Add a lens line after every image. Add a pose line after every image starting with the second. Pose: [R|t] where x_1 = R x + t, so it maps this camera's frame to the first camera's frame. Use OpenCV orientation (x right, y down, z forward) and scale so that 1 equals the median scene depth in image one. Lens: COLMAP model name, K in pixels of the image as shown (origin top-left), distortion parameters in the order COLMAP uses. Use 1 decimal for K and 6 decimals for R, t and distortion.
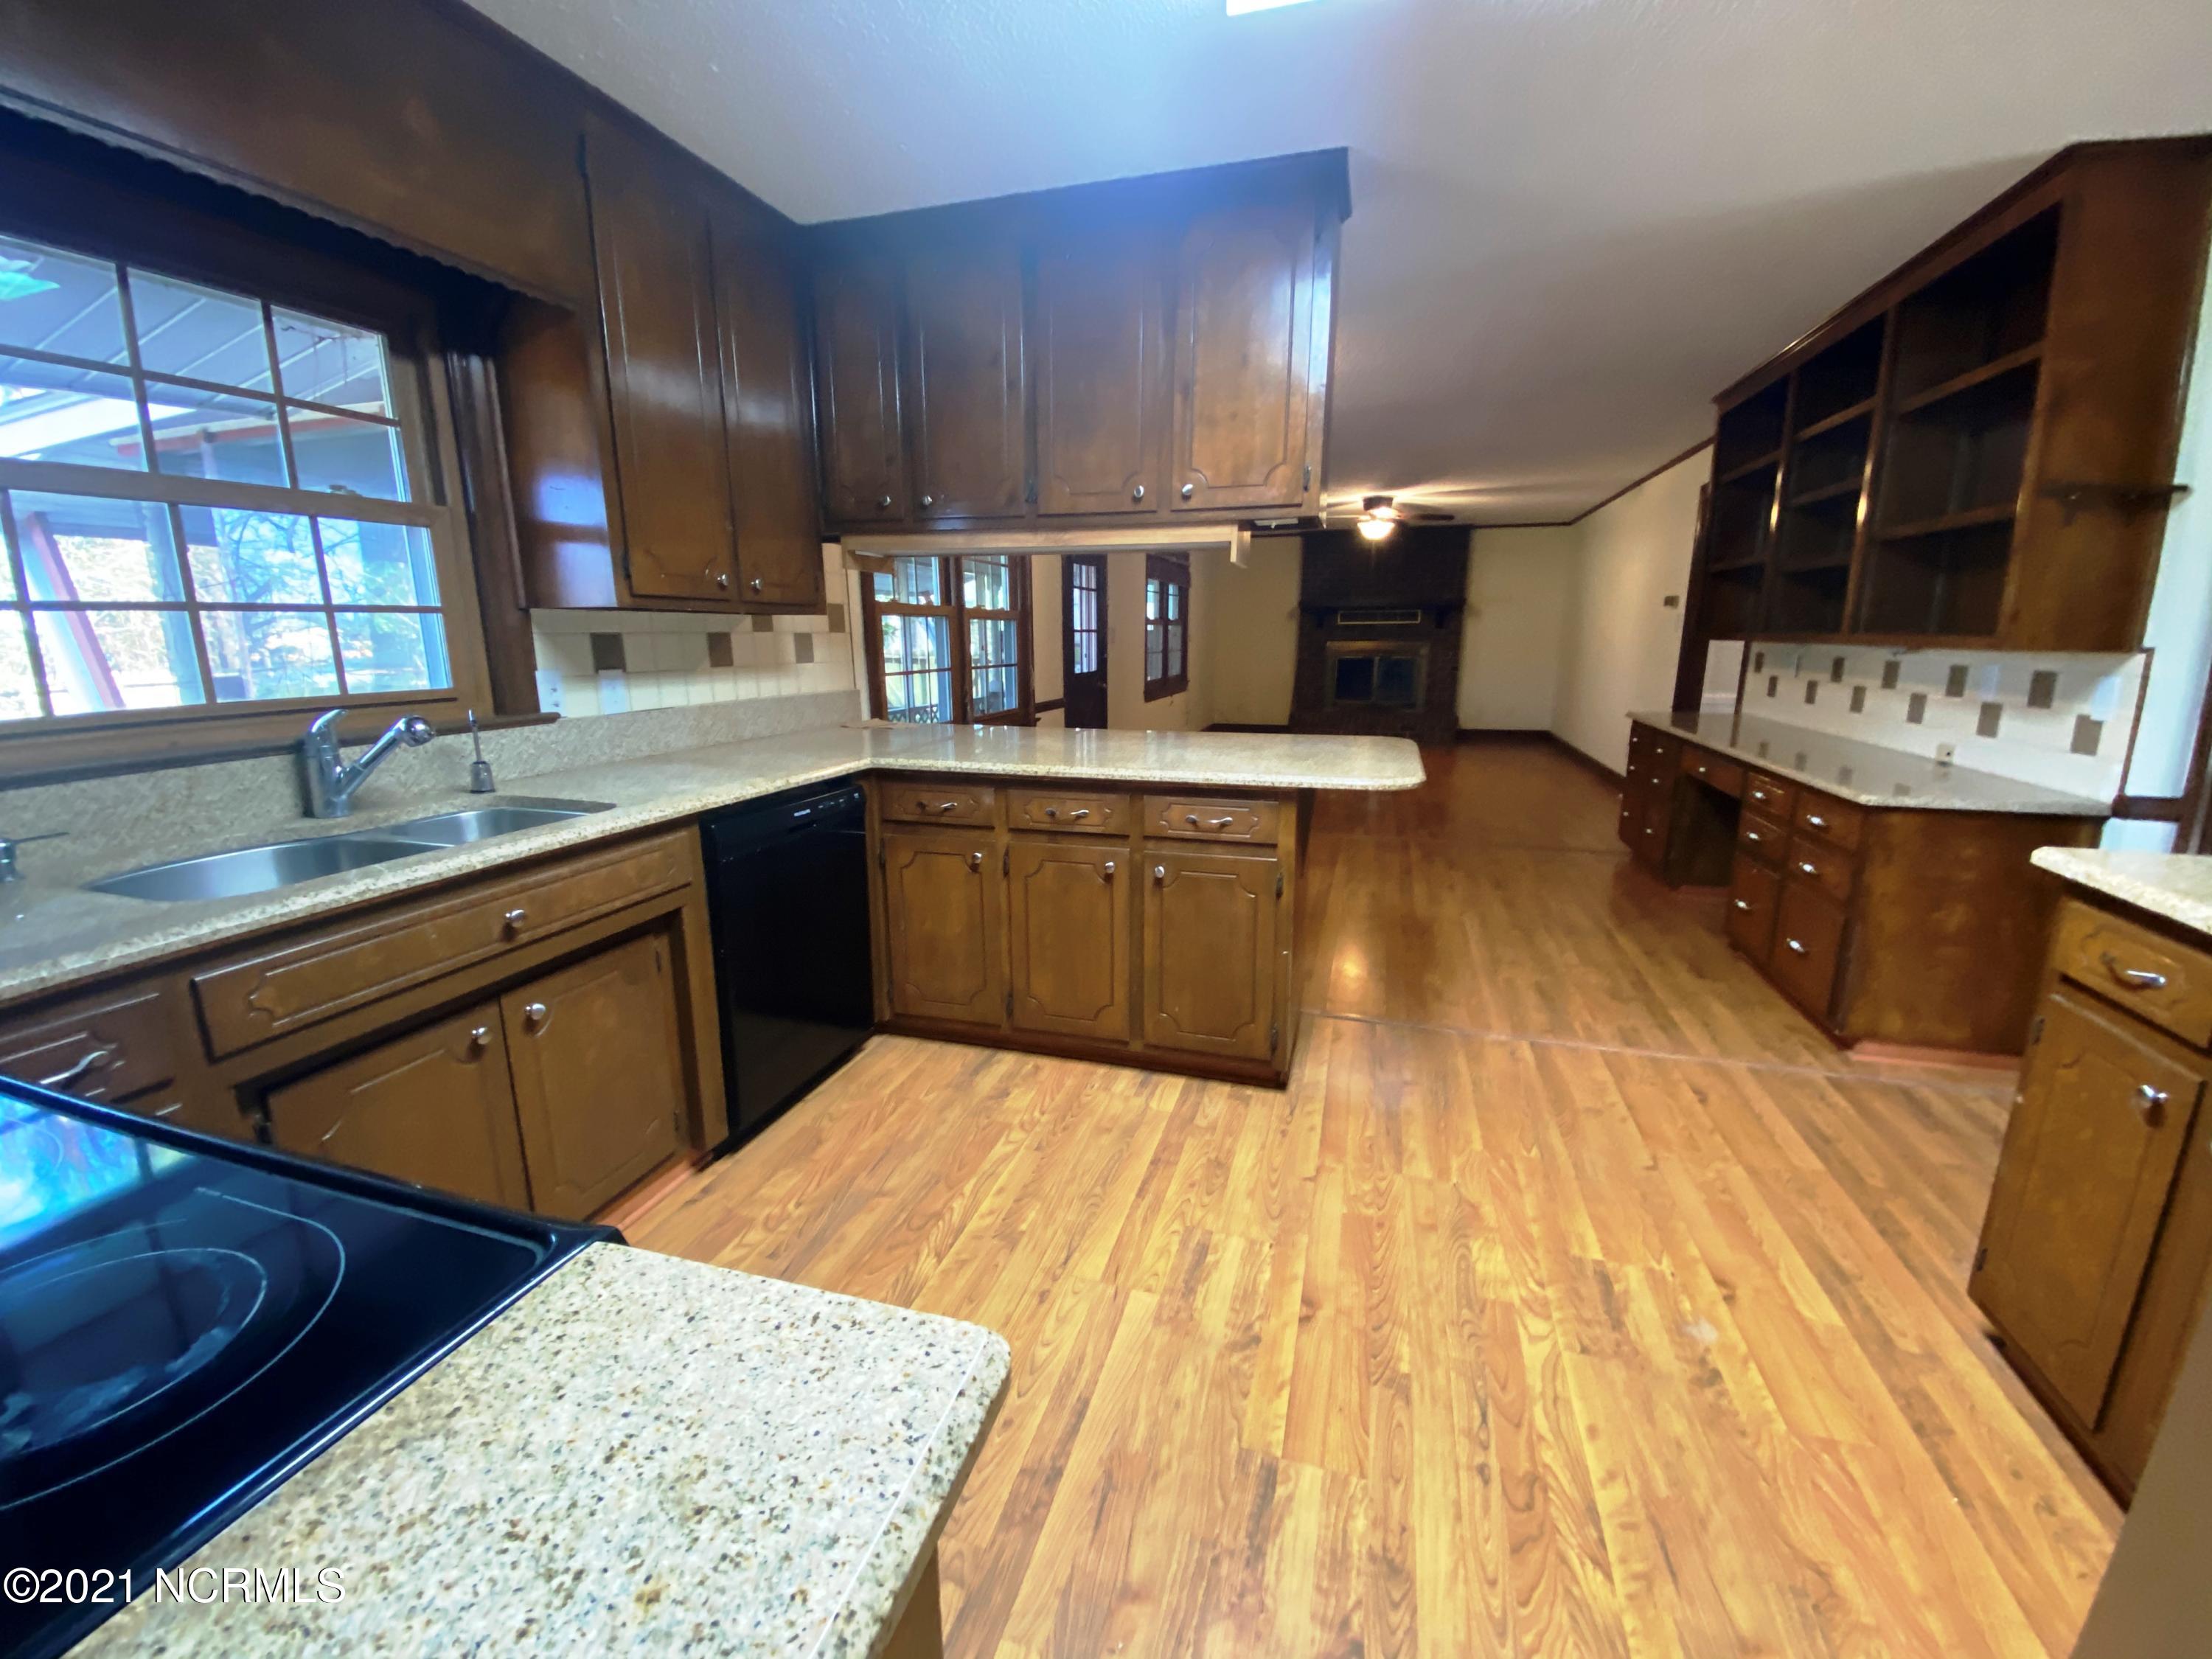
lens RADIAL K [[901.8, 0, 1096.1], [0, 901.8, 827.4], [0, 0, 1]] dist [0.034356, -0.023886]
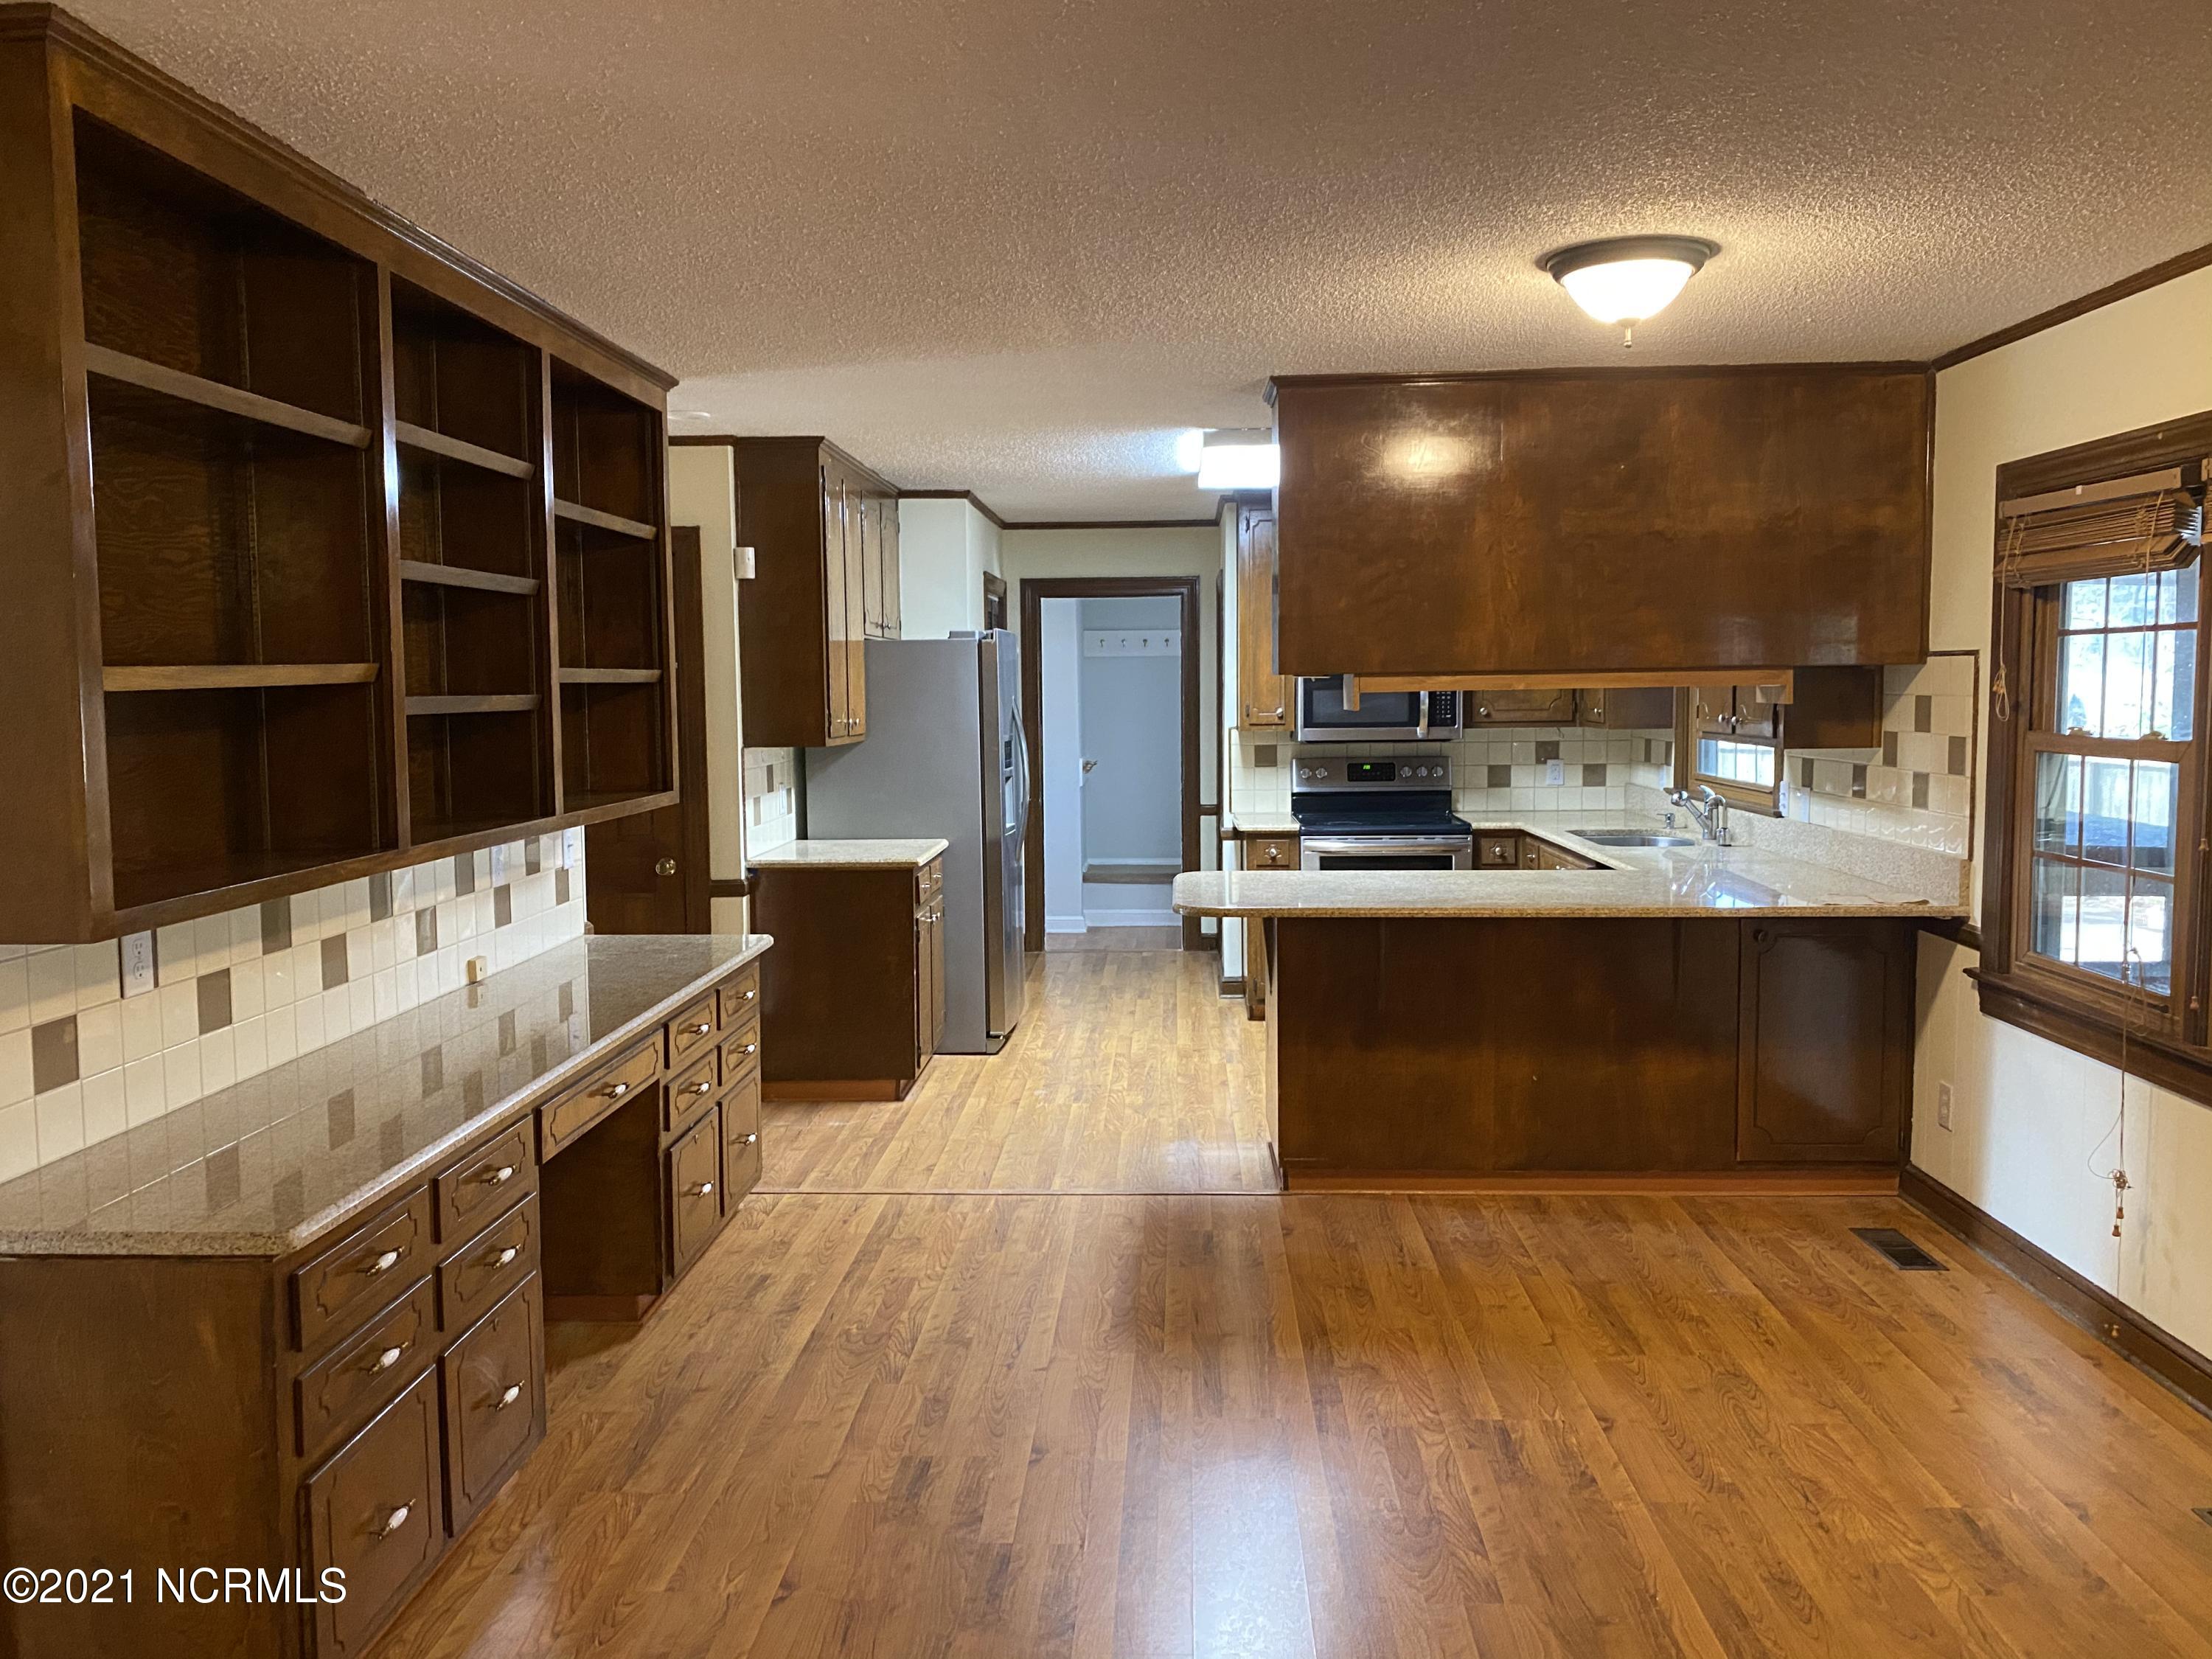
lens RADIAL K [[1700.5, 0, 1106.3], [0, 1700.5, 816.5], [0, 0, 1]] dist [0.041487, -0.111978]
pose [[-0.965291, 0.030787, -0.259355, 1.279033], [-0.045631, 0.957874, 0.283542, -0.966988], [0.257159, 0.285535, -0.923222, 3.758876]]
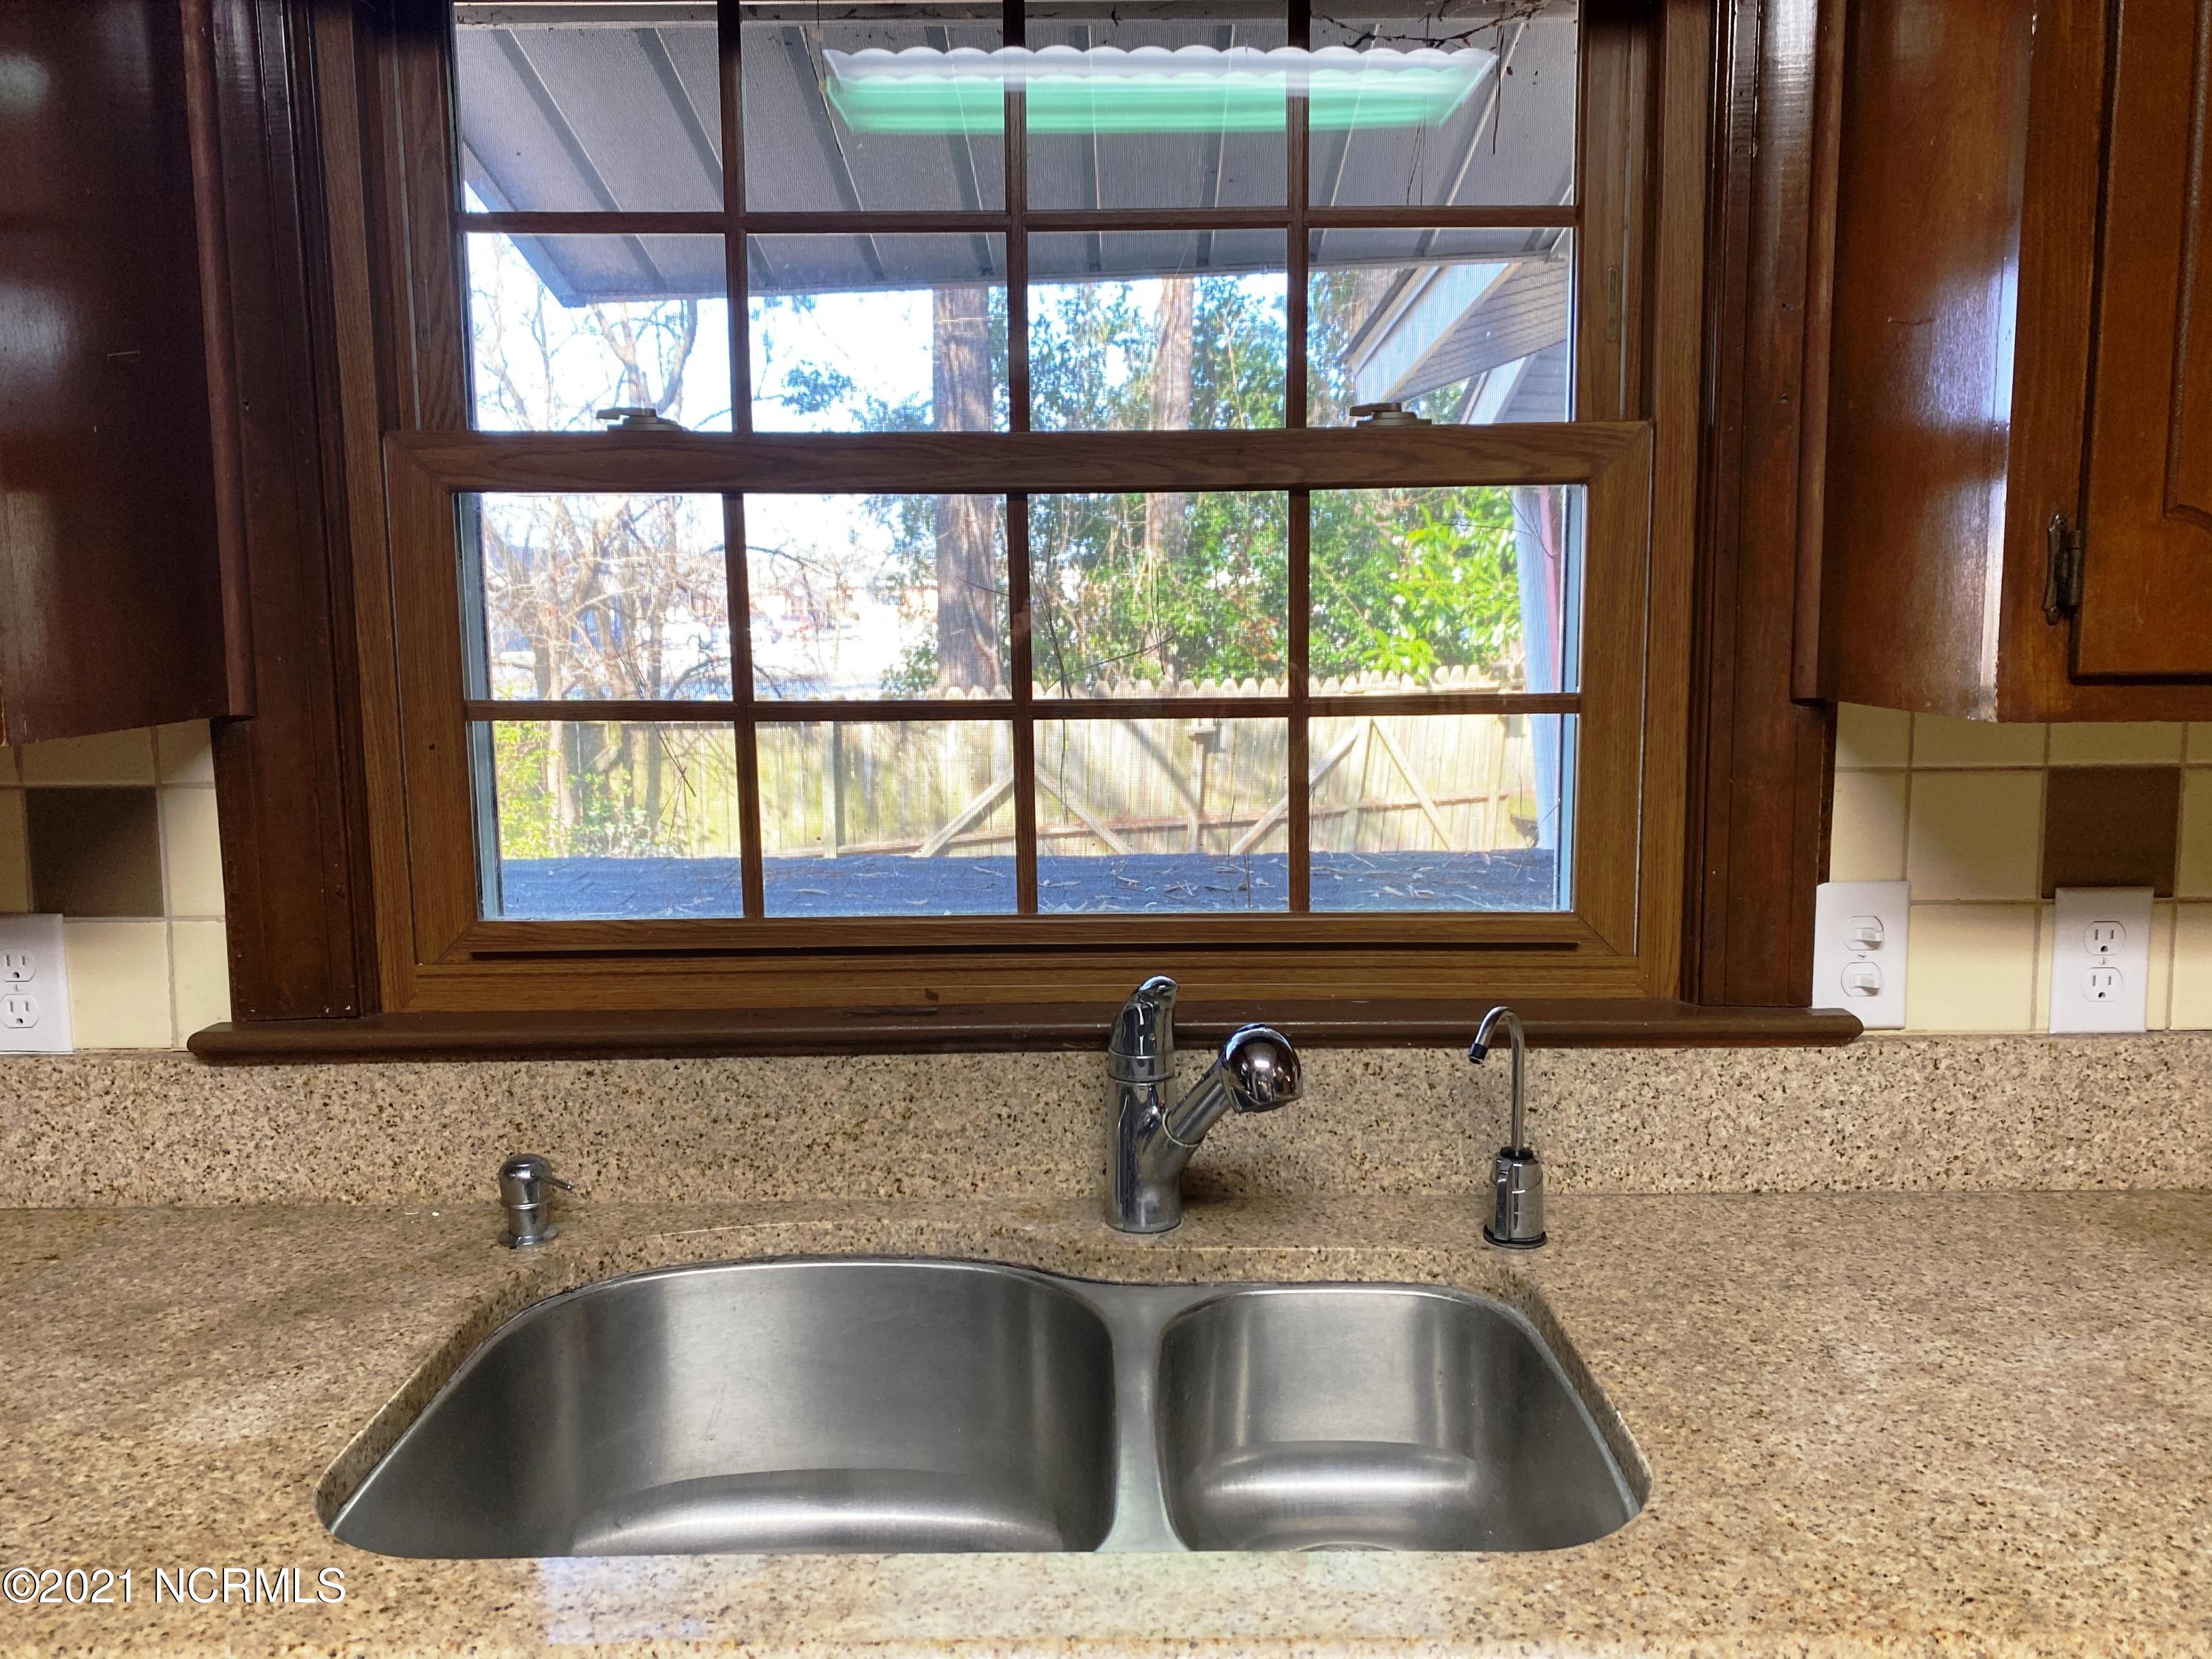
lens RADIAL K [[1700.5, 0, 1106.3], [0, 1700.5, 816.5], [0, 0, 1]] dist [0.041487, -0.111978]
pose [[0.278540, 0.129555, -0.951646, -0.127468], [-0.194963, 0.977857, 0.076059, -0.221827], [0.940428, 0.164351, 0.297631, 0.665571]]
